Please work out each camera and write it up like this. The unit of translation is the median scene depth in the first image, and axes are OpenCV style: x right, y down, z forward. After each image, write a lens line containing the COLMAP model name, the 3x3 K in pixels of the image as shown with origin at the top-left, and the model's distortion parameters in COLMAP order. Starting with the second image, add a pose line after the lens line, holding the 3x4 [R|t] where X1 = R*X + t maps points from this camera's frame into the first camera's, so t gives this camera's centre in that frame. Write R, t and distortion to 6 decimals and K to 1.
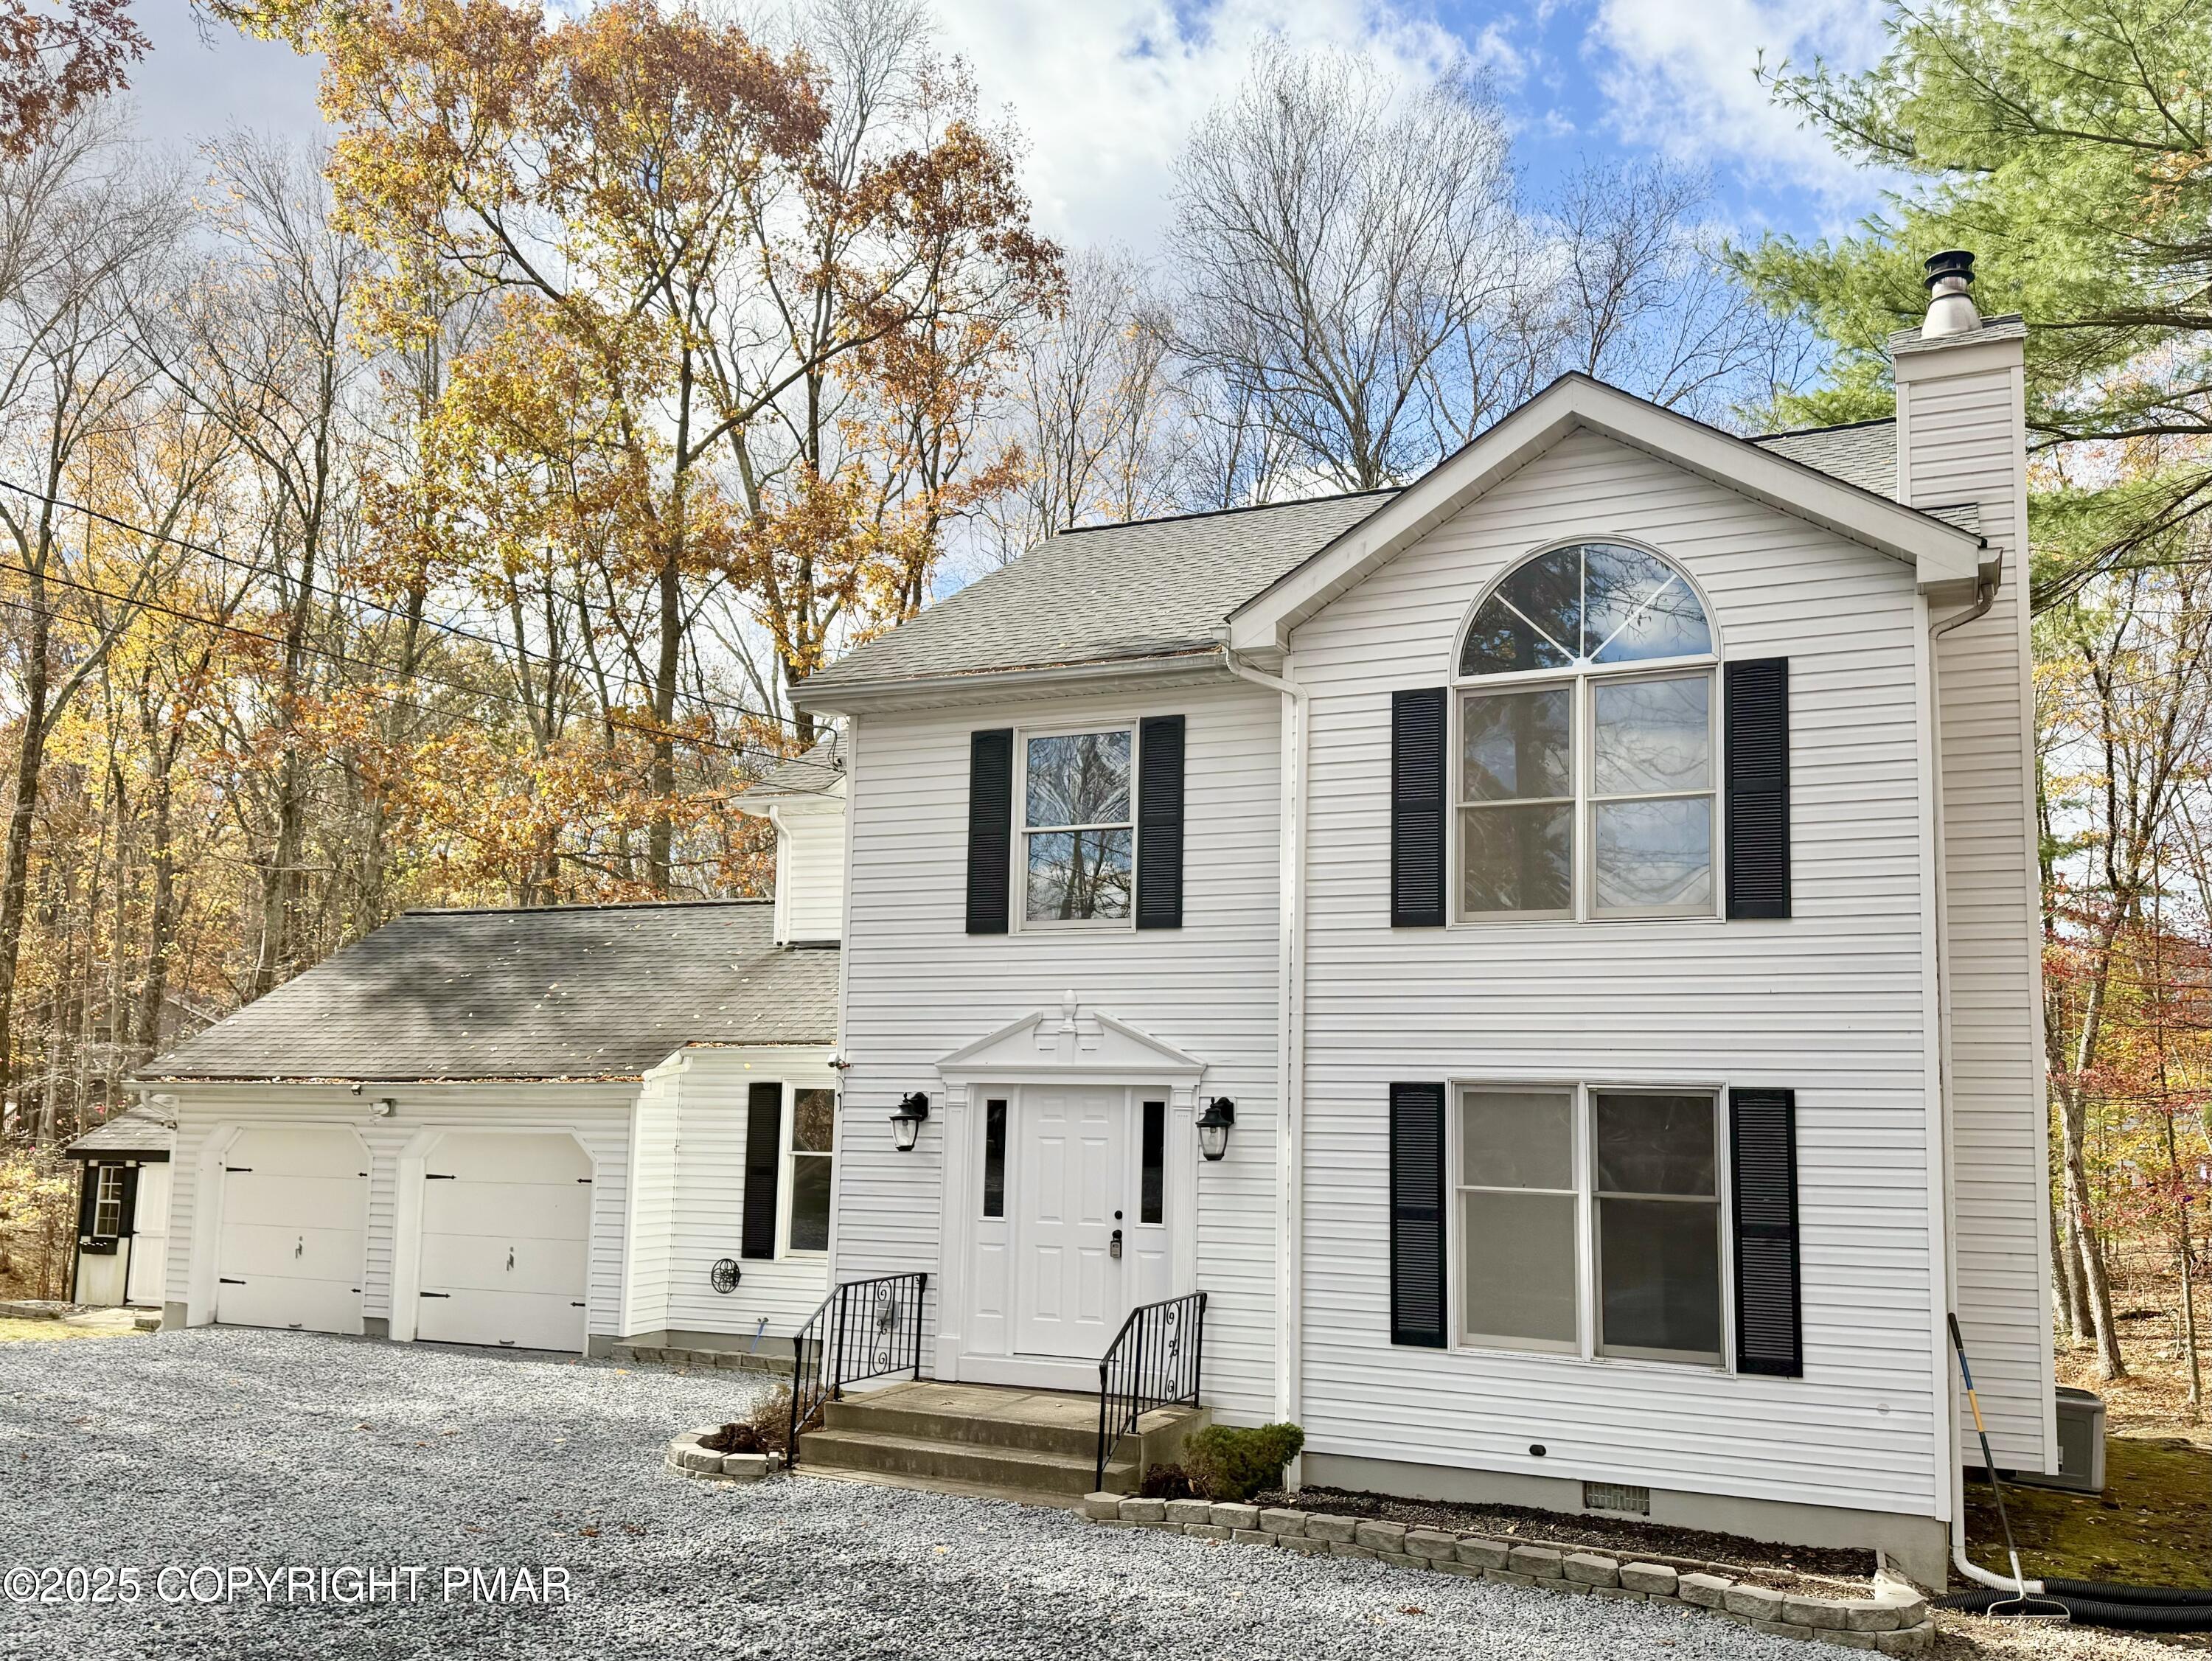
lens RADIAL K [[1598.0, 0, 1214.3], [0, 1598.0, 928.7], [0, 0, 1]] dist [0.124173, -0.224208]
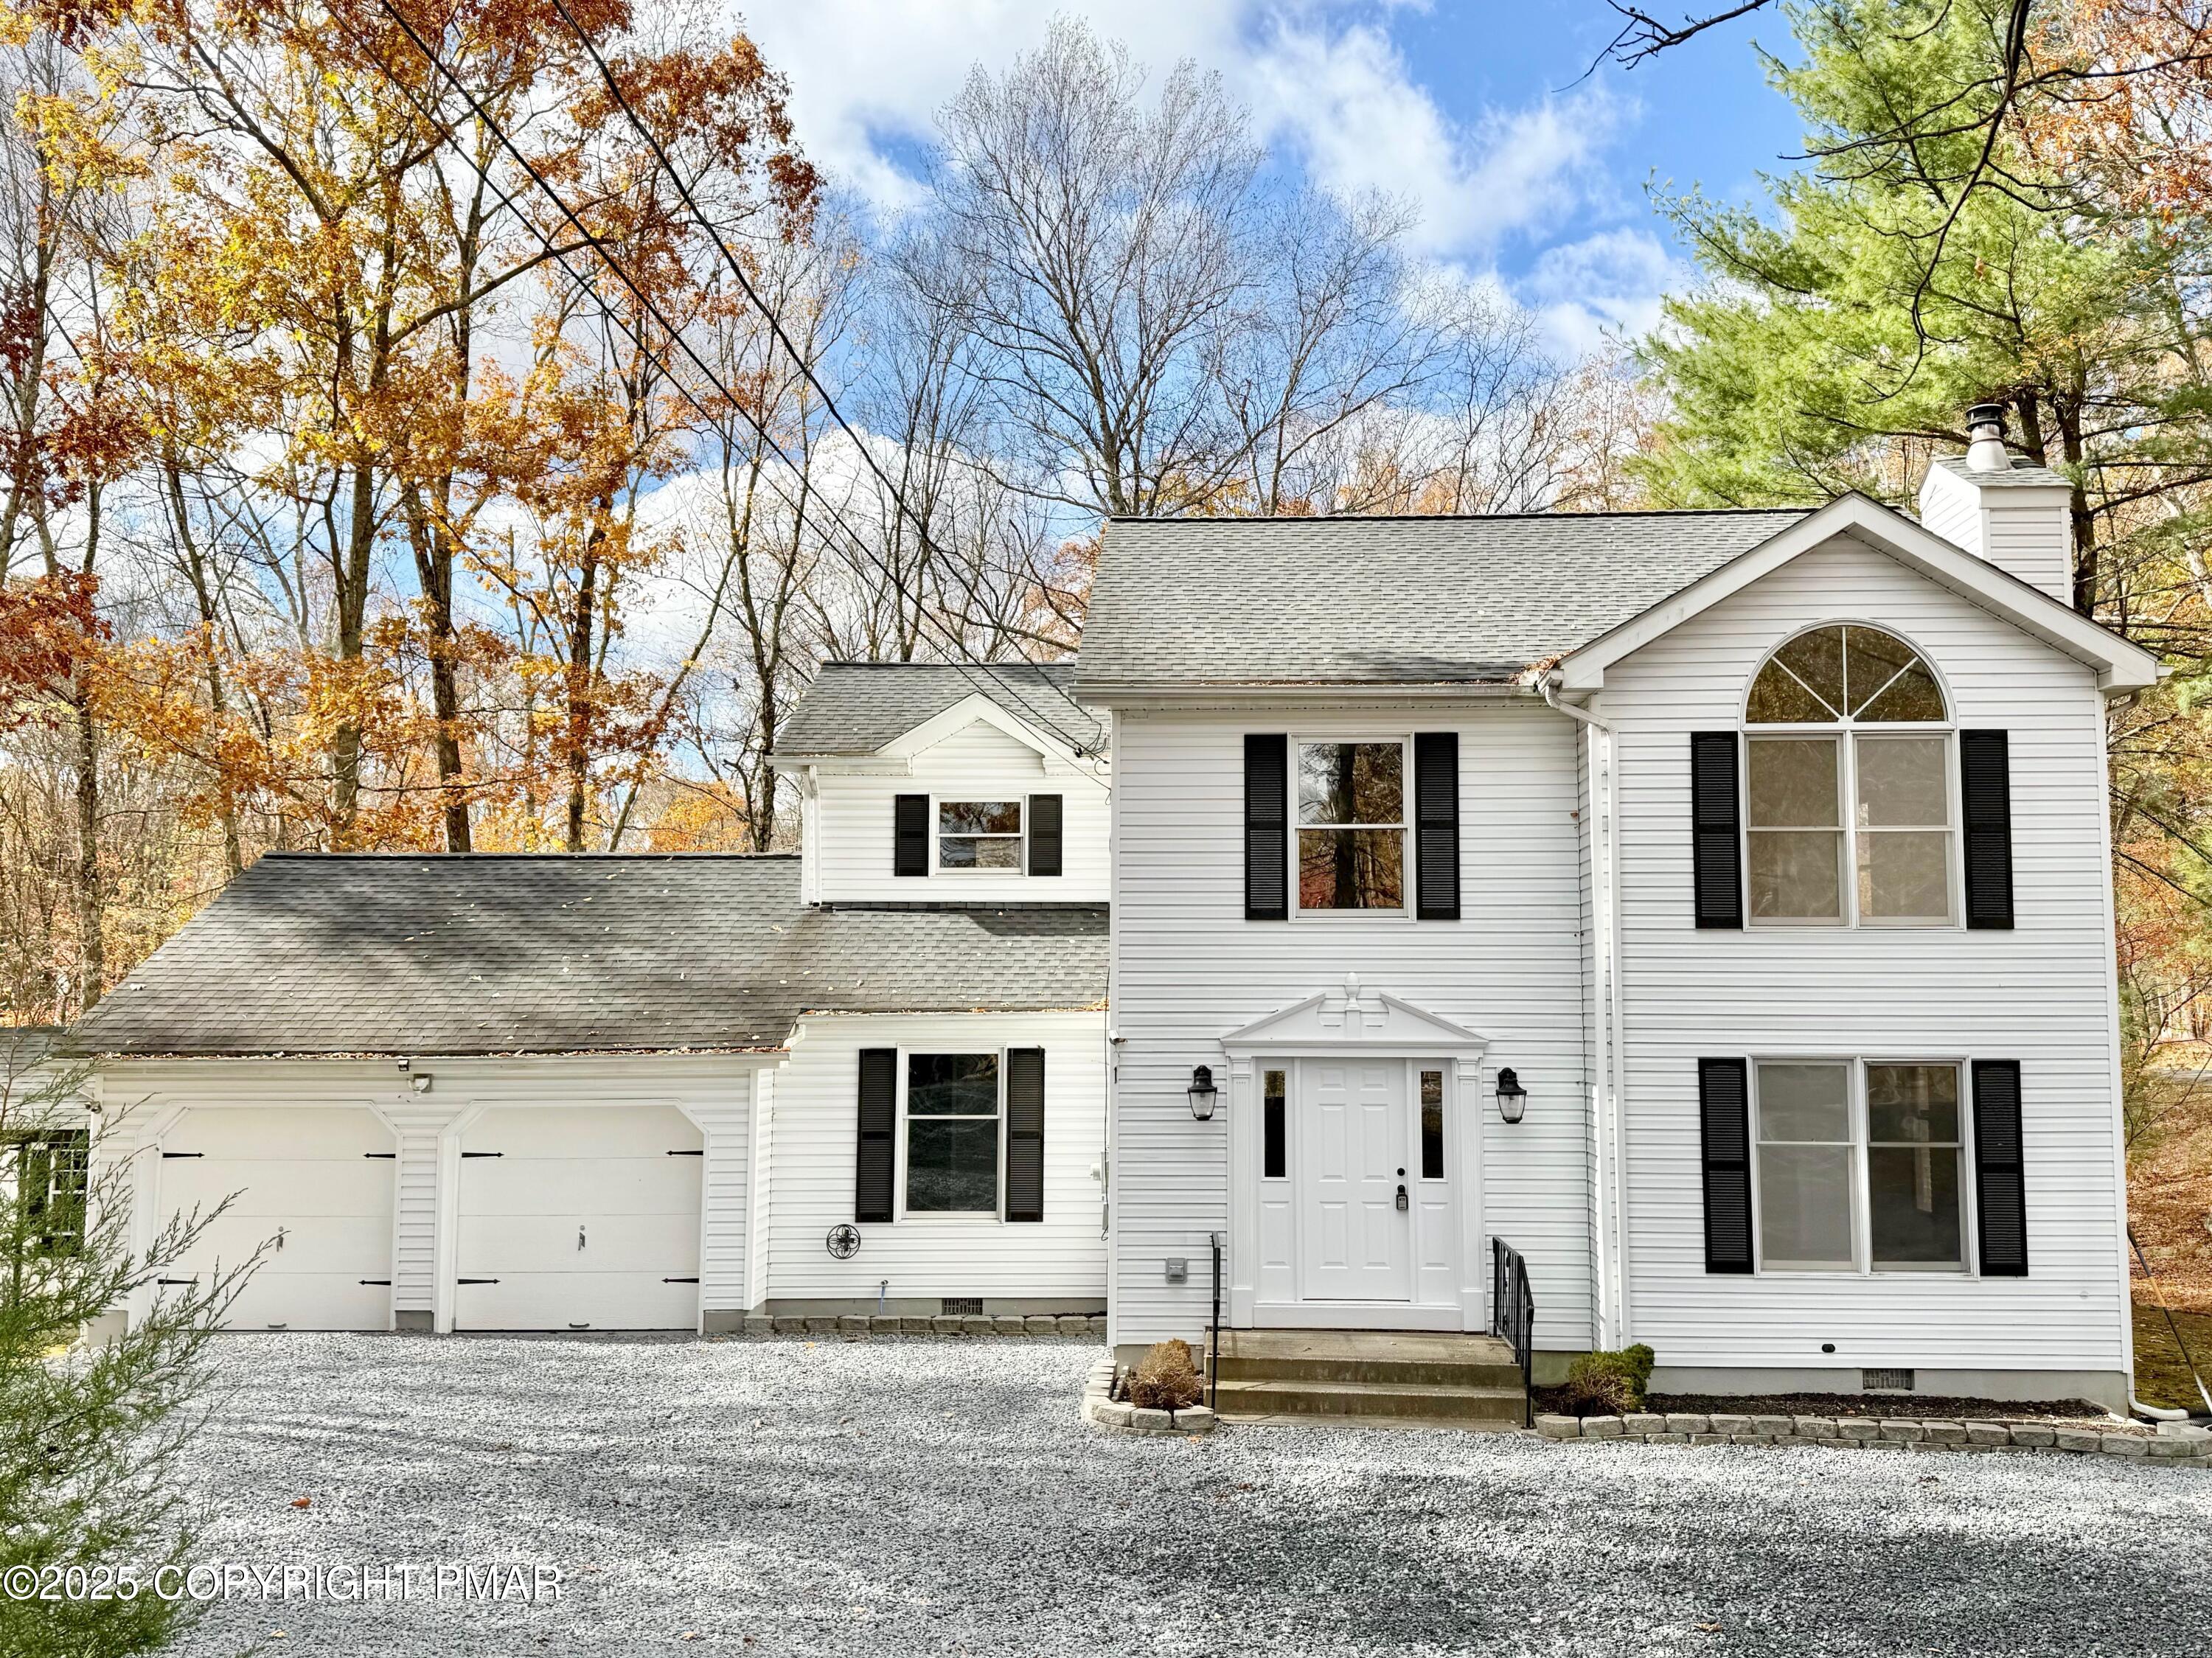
lens RADIAL K [[1577.6, 0, 1164.2], [0, 1577.6, 863.3], [0, 0, 1]] dist [0.123058, -0.224872]
pose [[0.940716, 0.016636, 0.338788, -0.665603], [-0.022408, 0.999663, 0.013132, -0.056216], [-0.338455, -0.019945, 0.940771, 0.006316]]
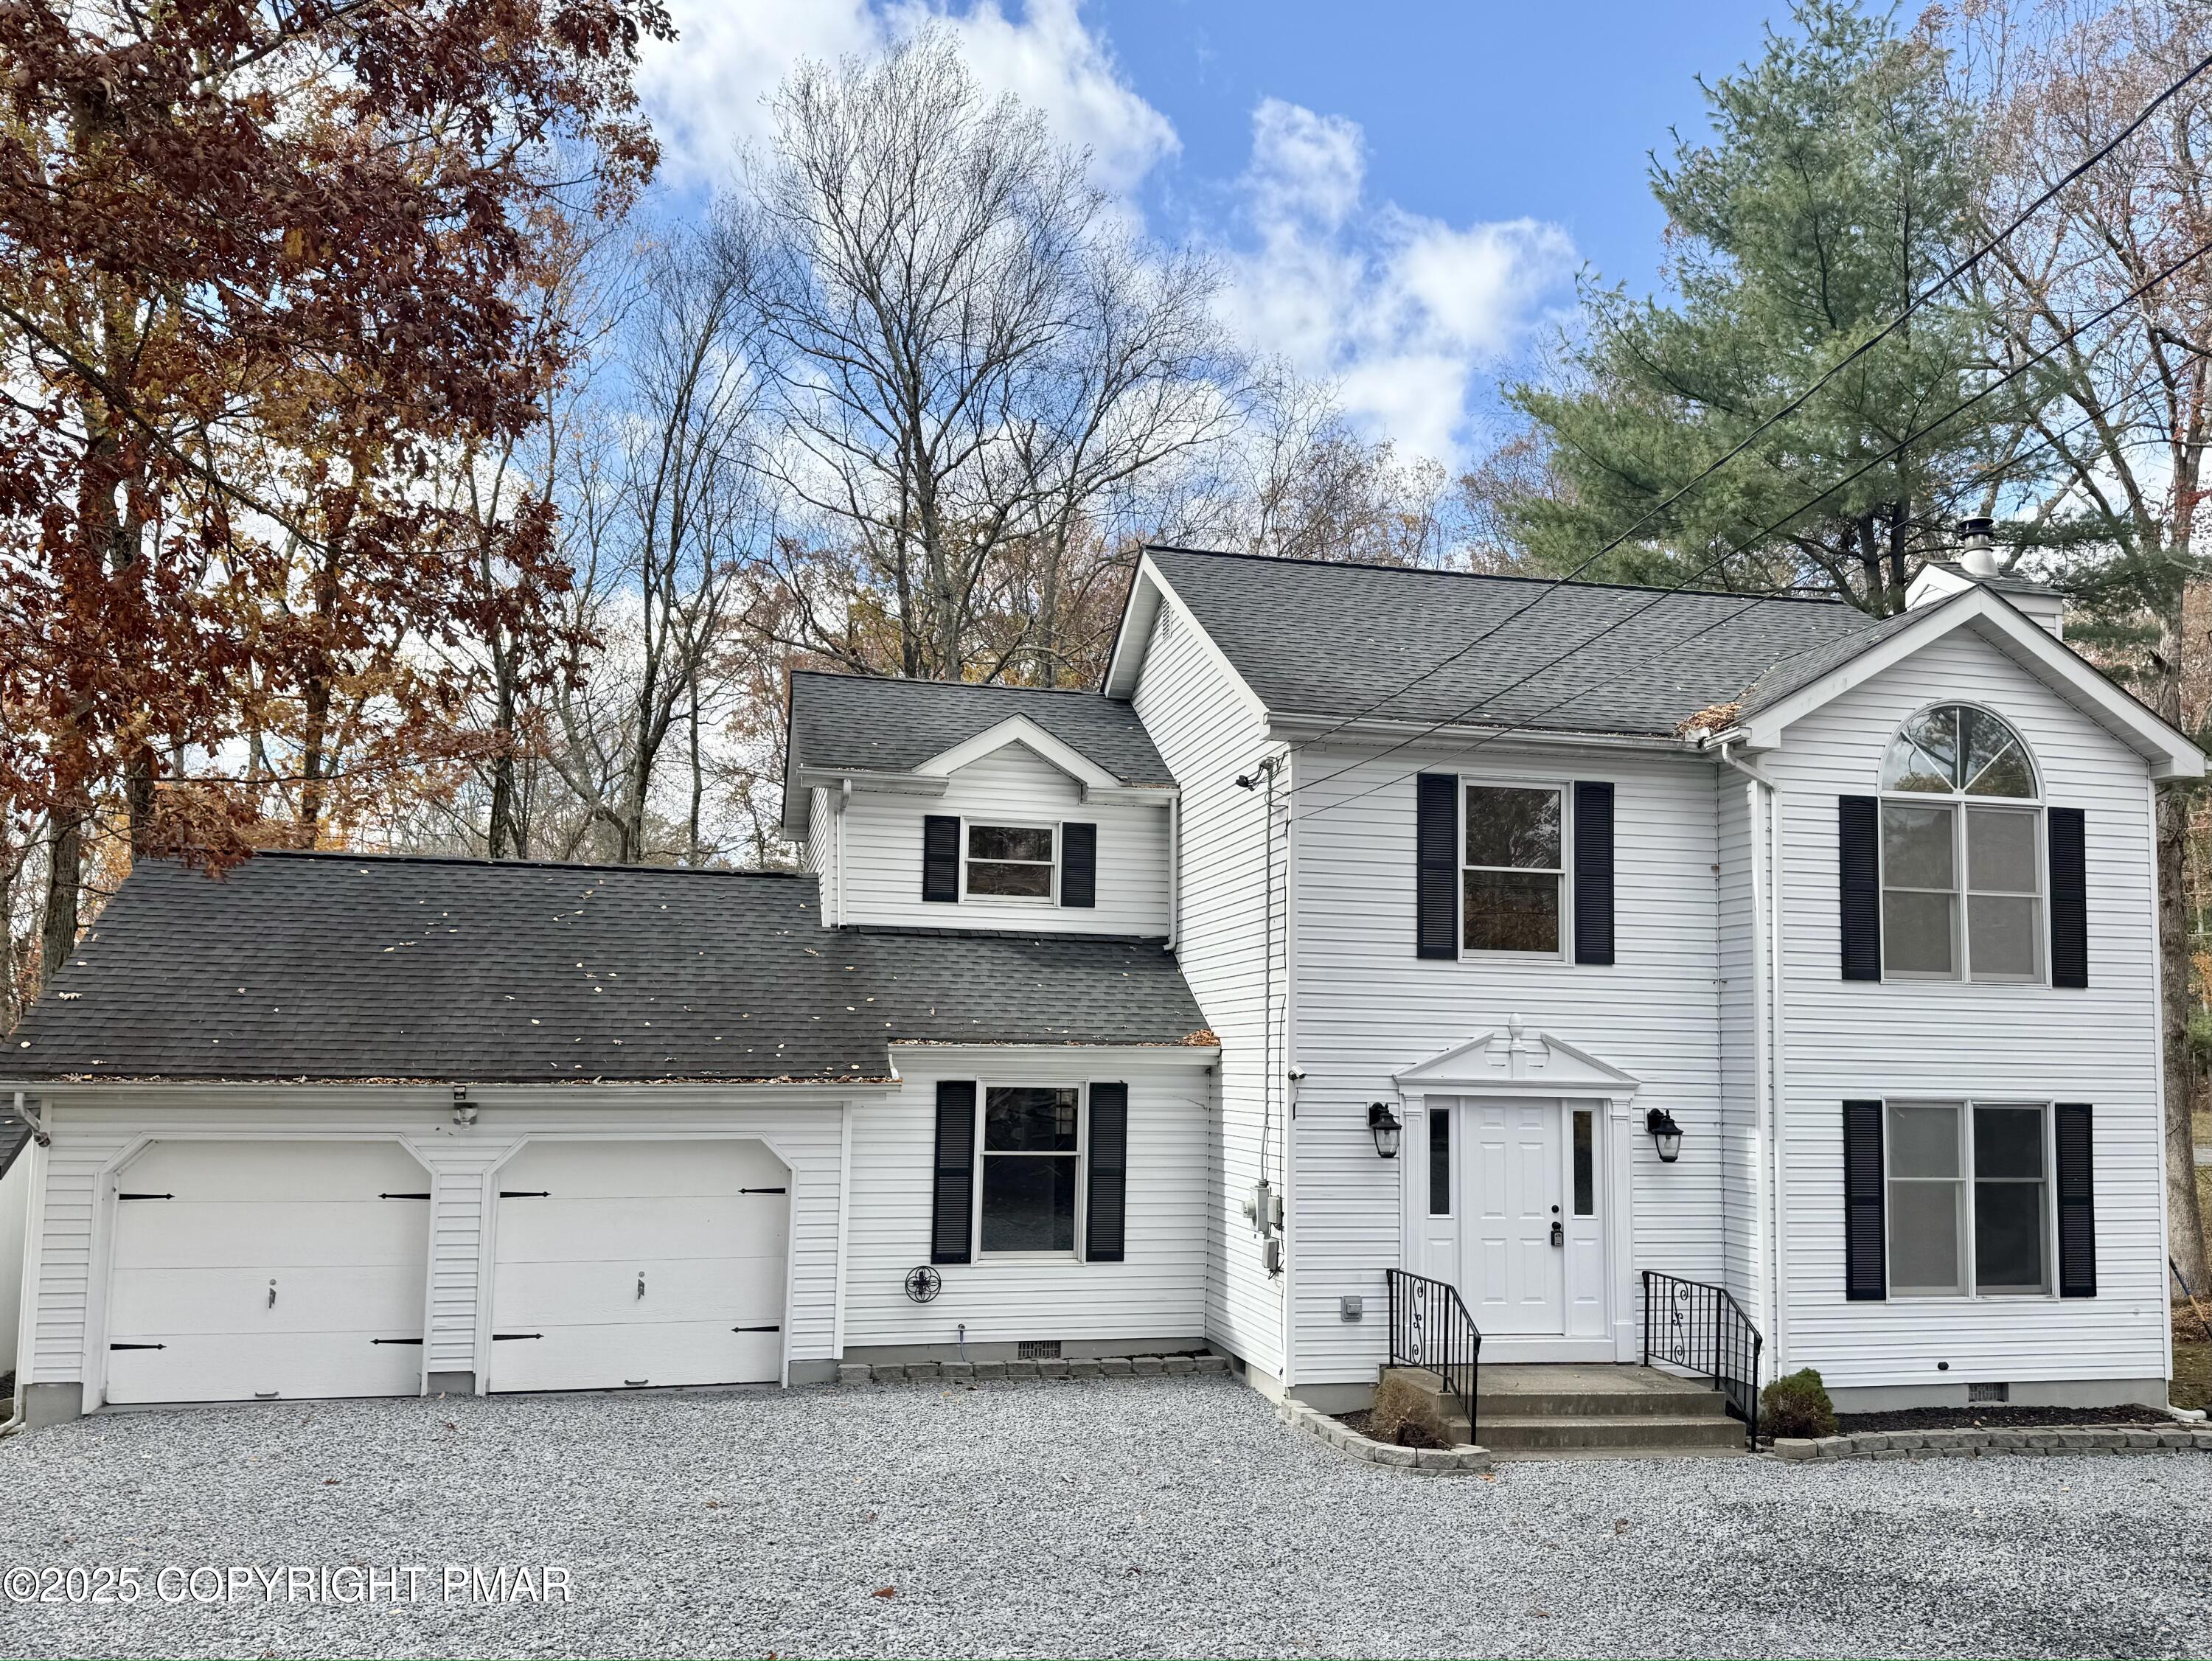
lens RADIAL K [[1563.1, 0, 1102.9], [0, 1563.1, 904.6], [0, 0, 1]] dist [0.110390, -0.186571]
pose [[0.834712, 0.052399, 0.548188, -1.074754], [-0.063961, 0.997950, 0.002002, -0.025163], [-0.546960, -0.036734, 0.836353, 0.256726]]
